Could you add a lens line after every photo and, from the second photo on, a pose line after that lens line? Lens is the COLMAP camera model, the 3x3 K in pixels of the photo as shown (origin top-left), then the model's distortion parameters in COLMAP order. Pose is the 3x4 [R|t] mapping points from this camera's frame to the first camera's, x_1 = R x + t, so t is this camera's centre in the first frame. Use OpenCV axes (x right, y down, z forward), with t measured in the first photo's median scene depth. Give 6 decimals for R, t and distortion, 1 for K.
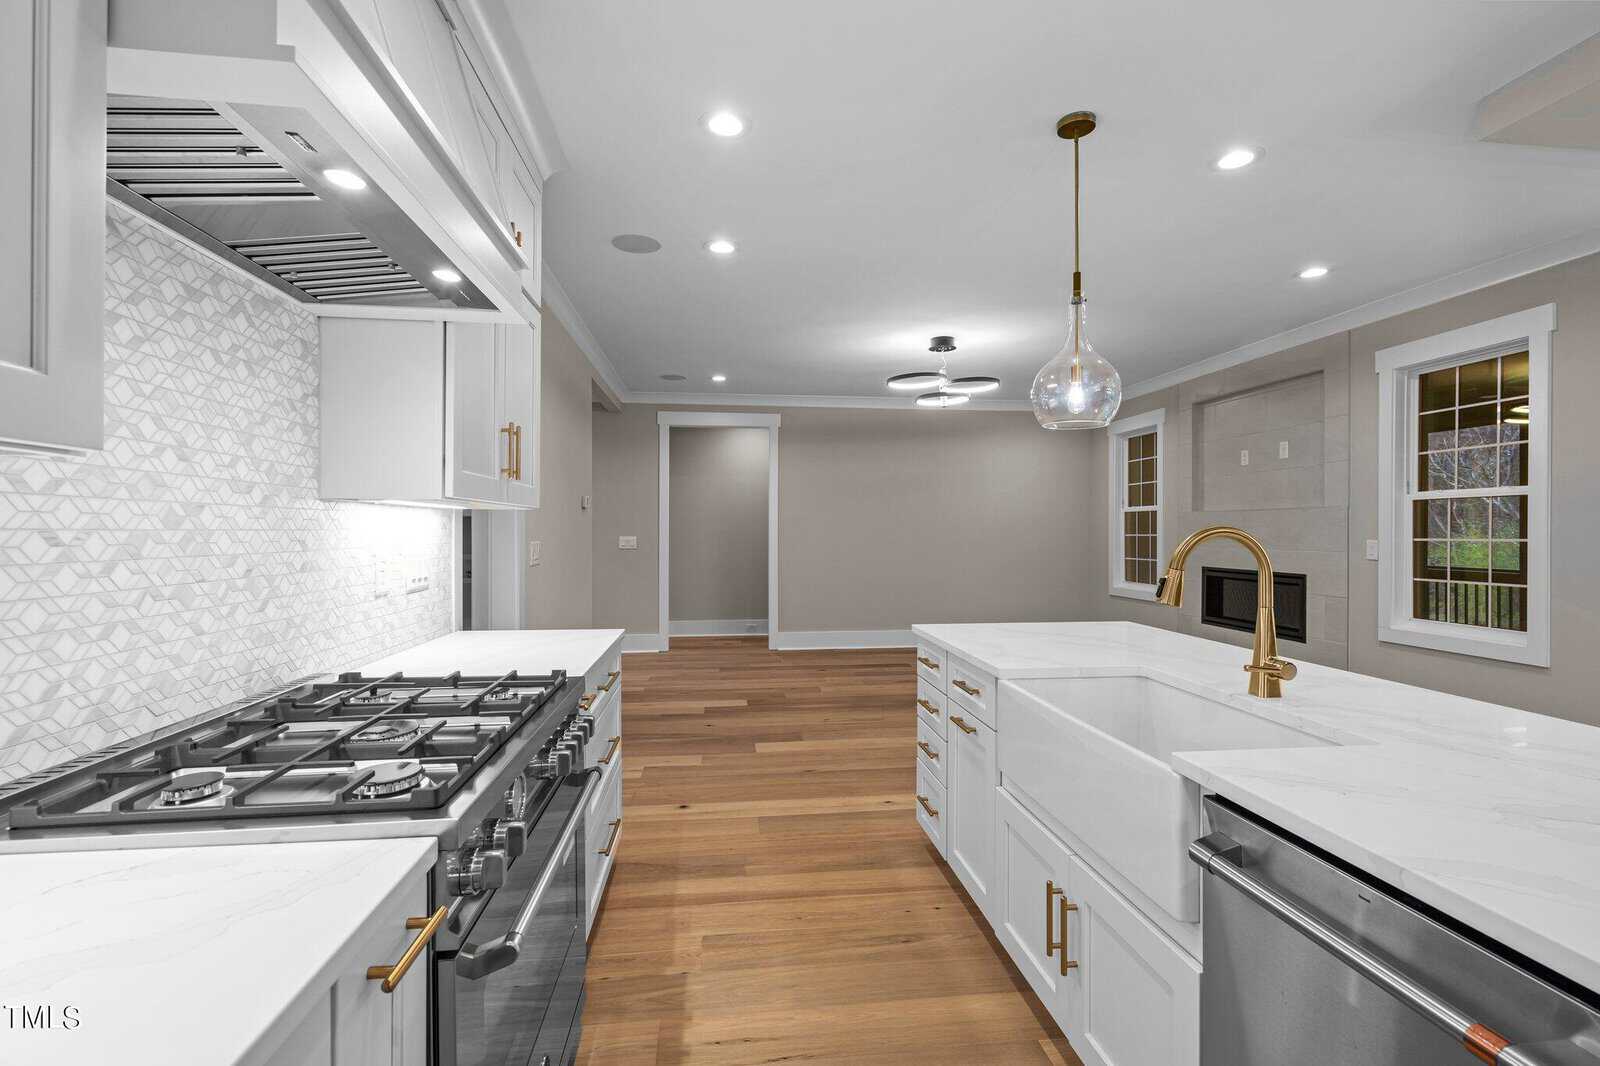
lens RADIAL K [[726.4, 0, 827.5], [0, 726.4, 527.4], [0, 0, 1]] dist [-0.000916, 0.000092]
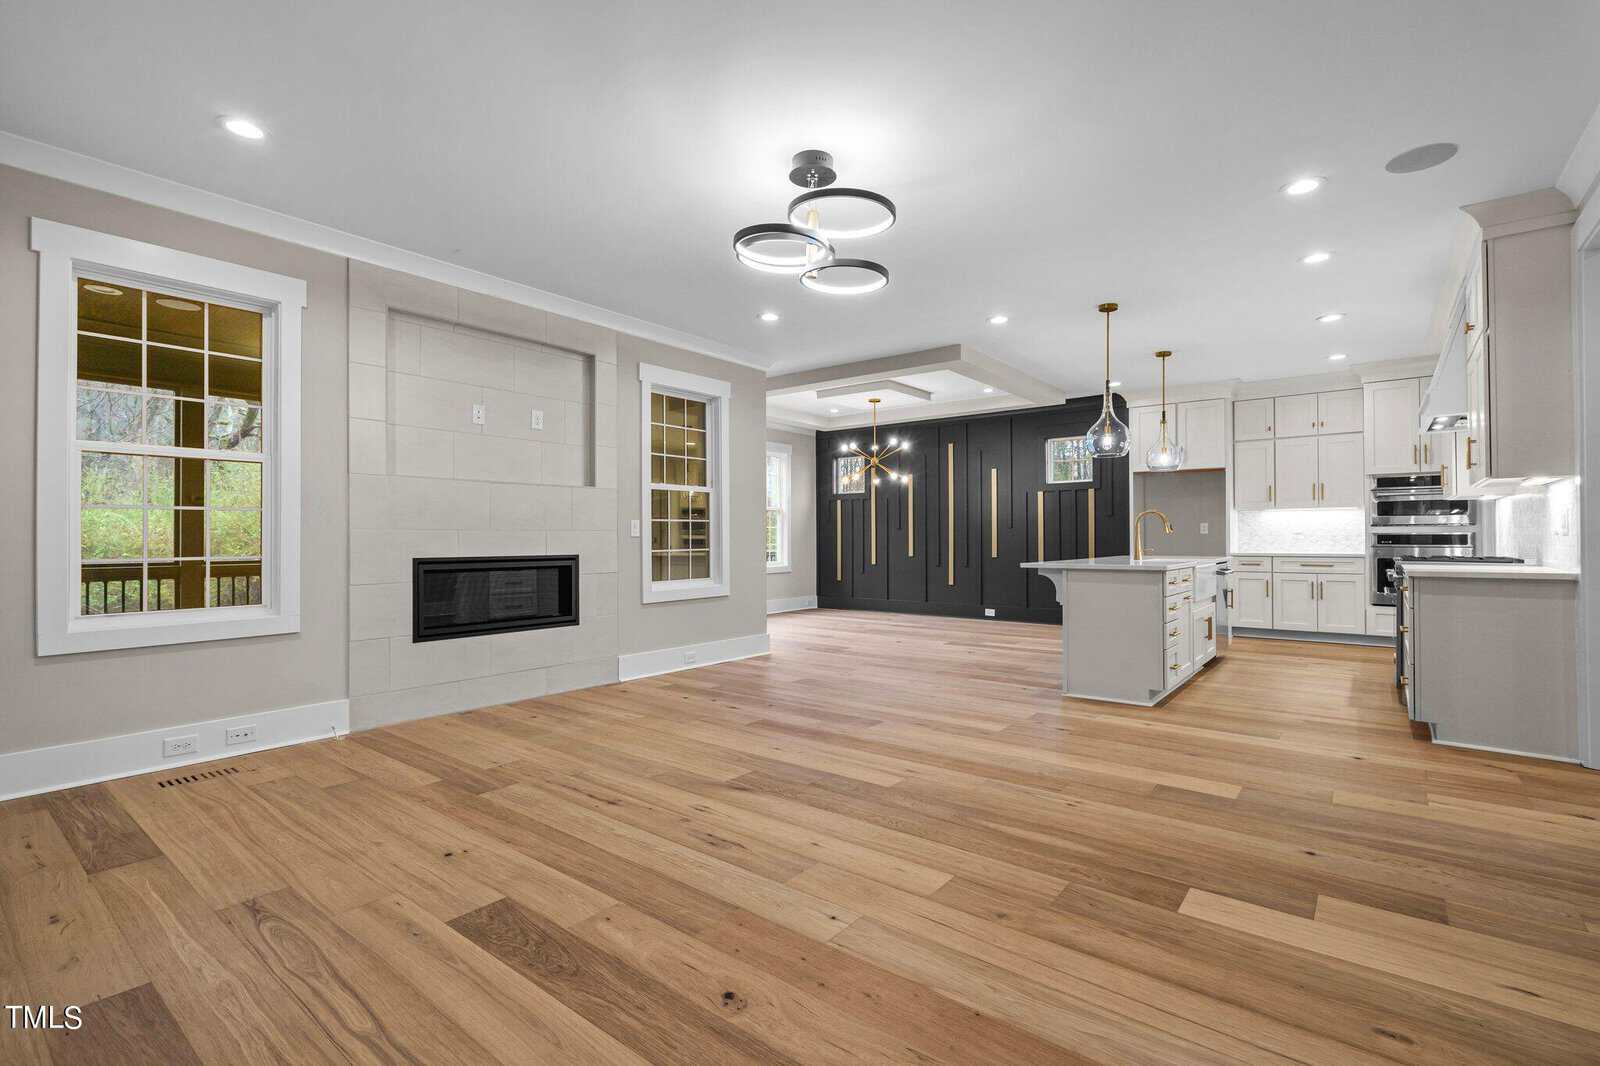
lens RADIAL K [[726.4, 0, 802.7], [0, 726.4, 533.0], [0, 0, 1]] dist [-0.000916, 0.000092]
pose [[-0.685592, 0.006219, 0.727960, -0.358076], [0.000034, 0.999964, -0.008512, 0.059401], [-0.727986, -0.005811, -0.685567, 1.982892]]
